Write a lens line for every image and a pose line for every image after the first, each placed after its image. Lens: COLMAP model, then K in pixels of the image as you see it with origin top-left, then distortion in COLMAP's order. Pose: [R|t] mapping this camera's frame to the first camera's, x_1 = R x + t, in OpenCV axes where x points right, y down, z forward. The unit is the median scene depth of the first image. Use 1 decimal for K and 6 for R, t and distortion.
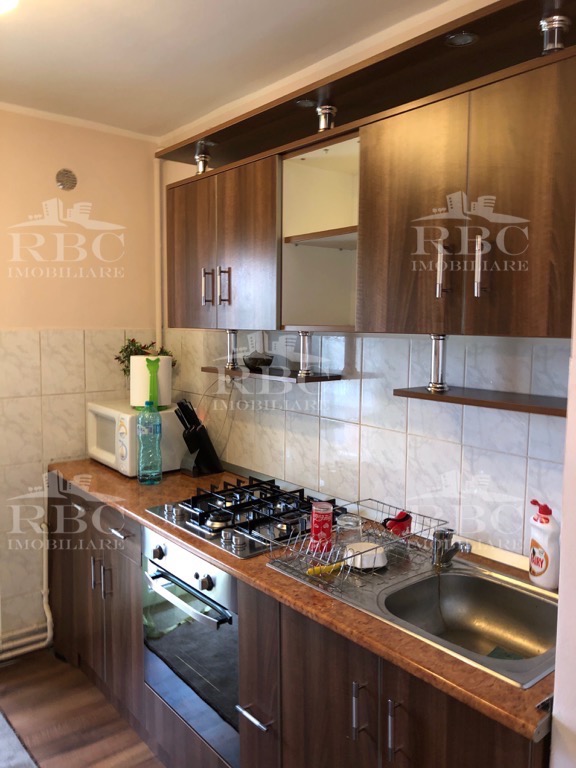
lens RADIAL K [[623.5, 0, 288.5], [0, 623.5, 381.1], [0, 0, 1]] dist [0.003153, 0.002162]
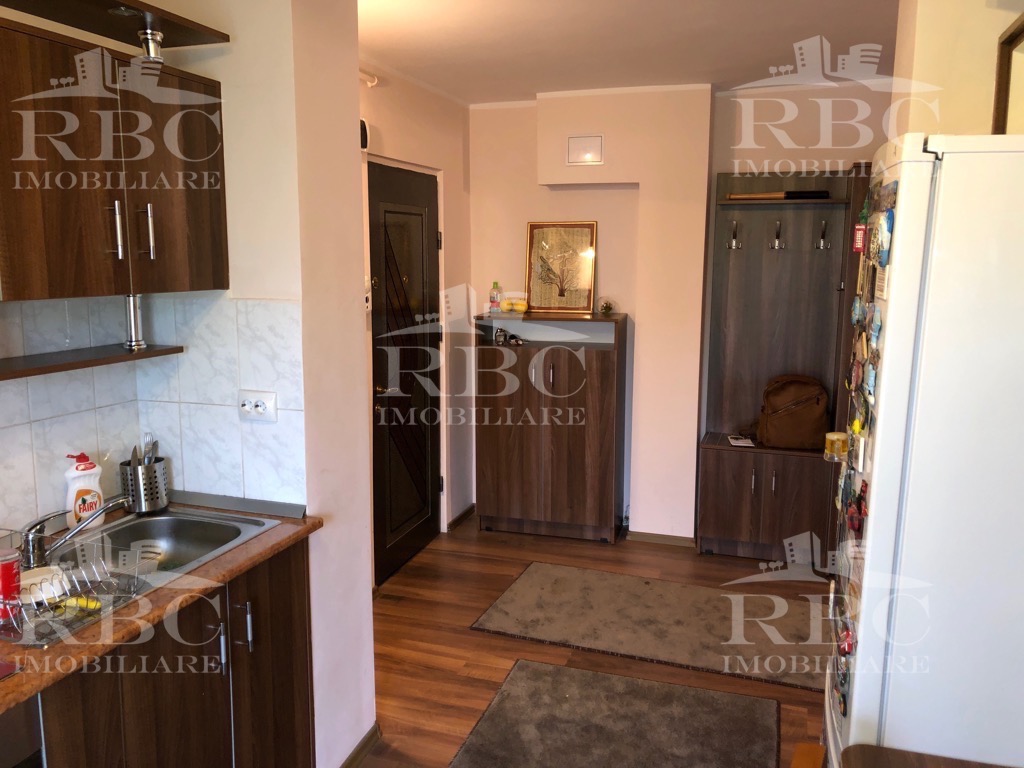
lens RADIAL K [[831.4, 0, 511.7], [0, 831.4, 383.8], [0, 0, 1]] dist [0.003153, 0.002162]
pose [[-0.535408, -0.136321, 0.833520, -1.155984], [0.072868, 0.975753, 0.206390, -0.156831], [-0.841444, 0.171240, -0.512492, 1.110191]]
